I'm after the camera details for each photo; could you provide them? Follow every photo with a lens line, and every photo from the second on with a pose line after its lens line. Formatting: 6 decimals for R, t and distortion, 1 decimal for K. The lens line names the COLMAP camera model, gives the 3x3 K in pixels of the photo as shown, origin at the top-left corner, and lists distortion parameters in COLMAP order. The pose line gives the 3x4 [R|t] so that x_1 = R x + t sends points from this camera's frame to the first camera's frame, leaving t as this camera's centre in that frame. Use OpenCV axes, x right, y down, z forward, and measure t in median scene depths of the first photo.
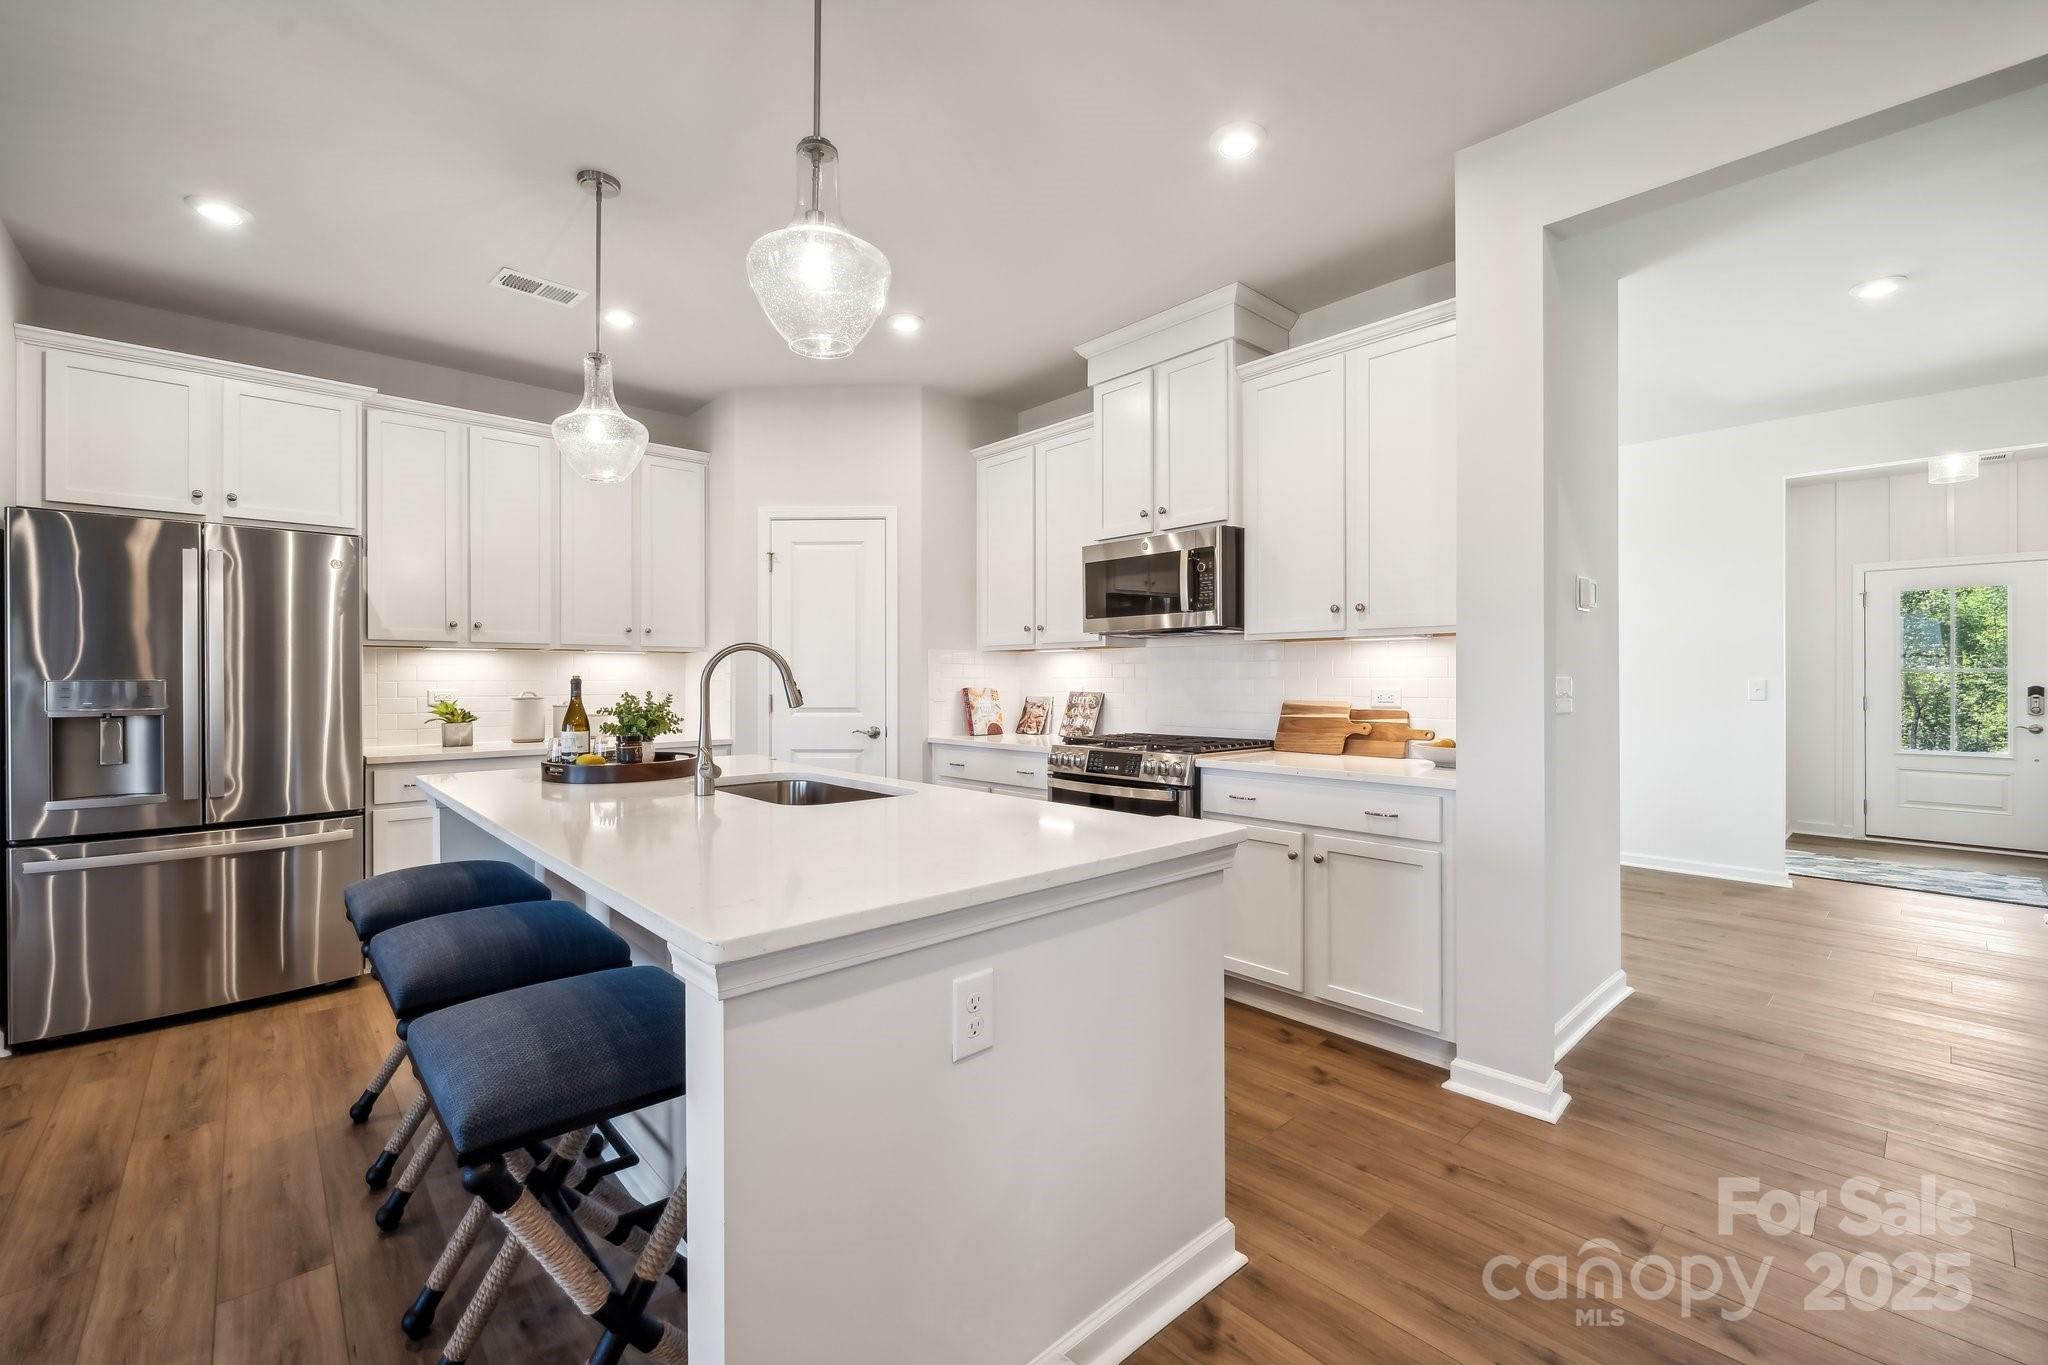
lens RADIAL K [[844.6, 0, 1014.5], [0, 844.6, 675.6], [0, 0, 1]] dist [-0.003790, -0.000258]
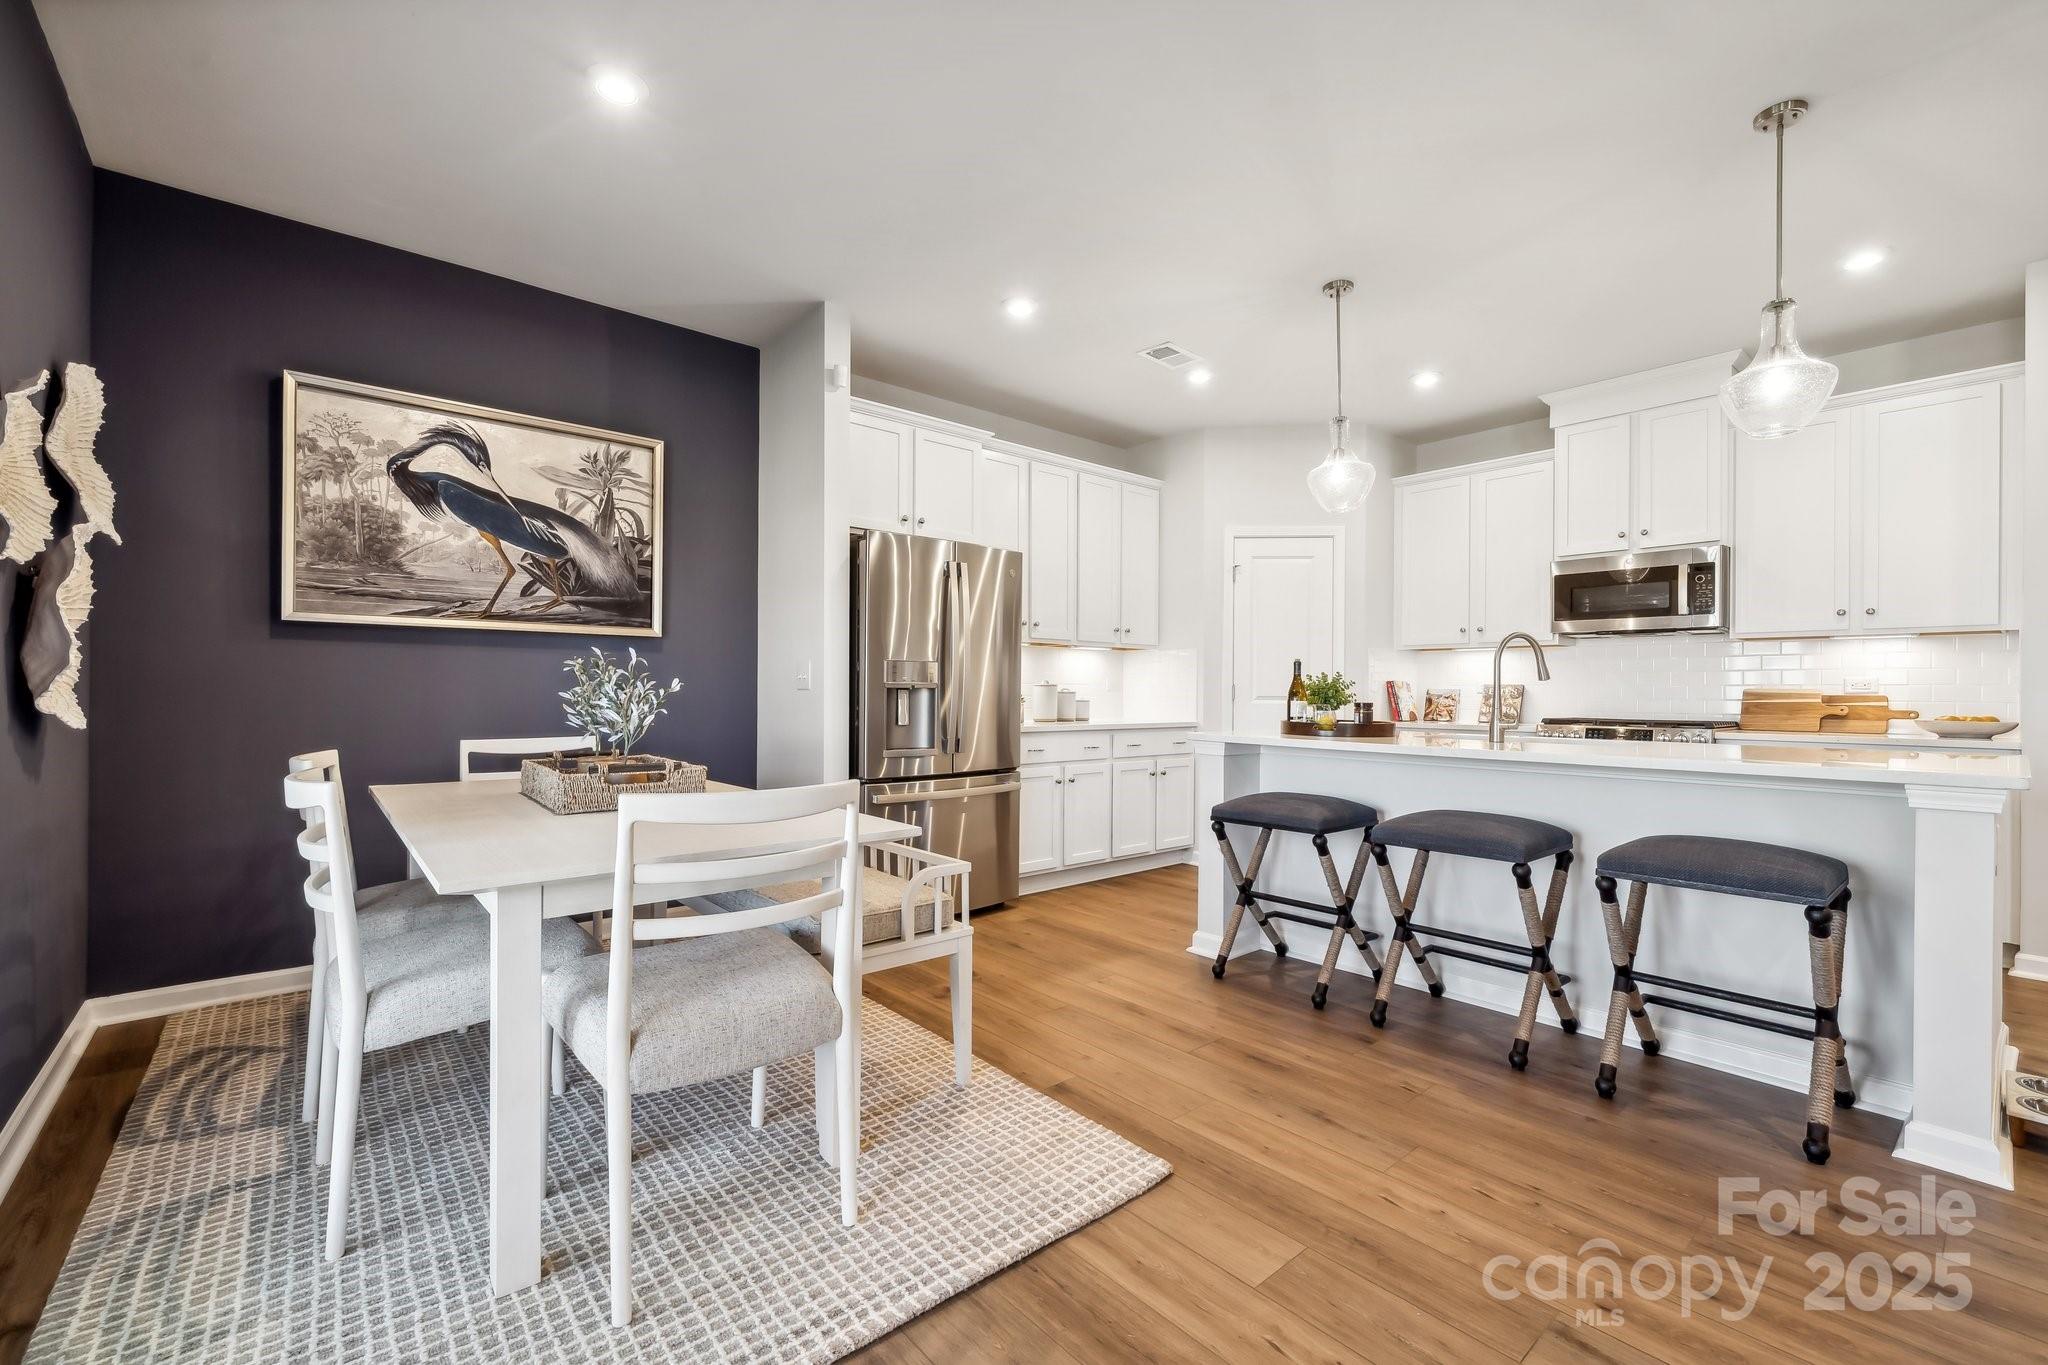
lens RADIAL K [[844.6, 0, 1030.6], [0, 844.6, 693.1], [0, 0, 1]] dist [-0.003790, -0.000258]
pose [[0.999148, 0.008450, -0.040402, -0.666309], [-0.008210, 0.999948, 0.006097, 0.036848], [0.040452, -0.005760, 0.999165, -0.254940]]
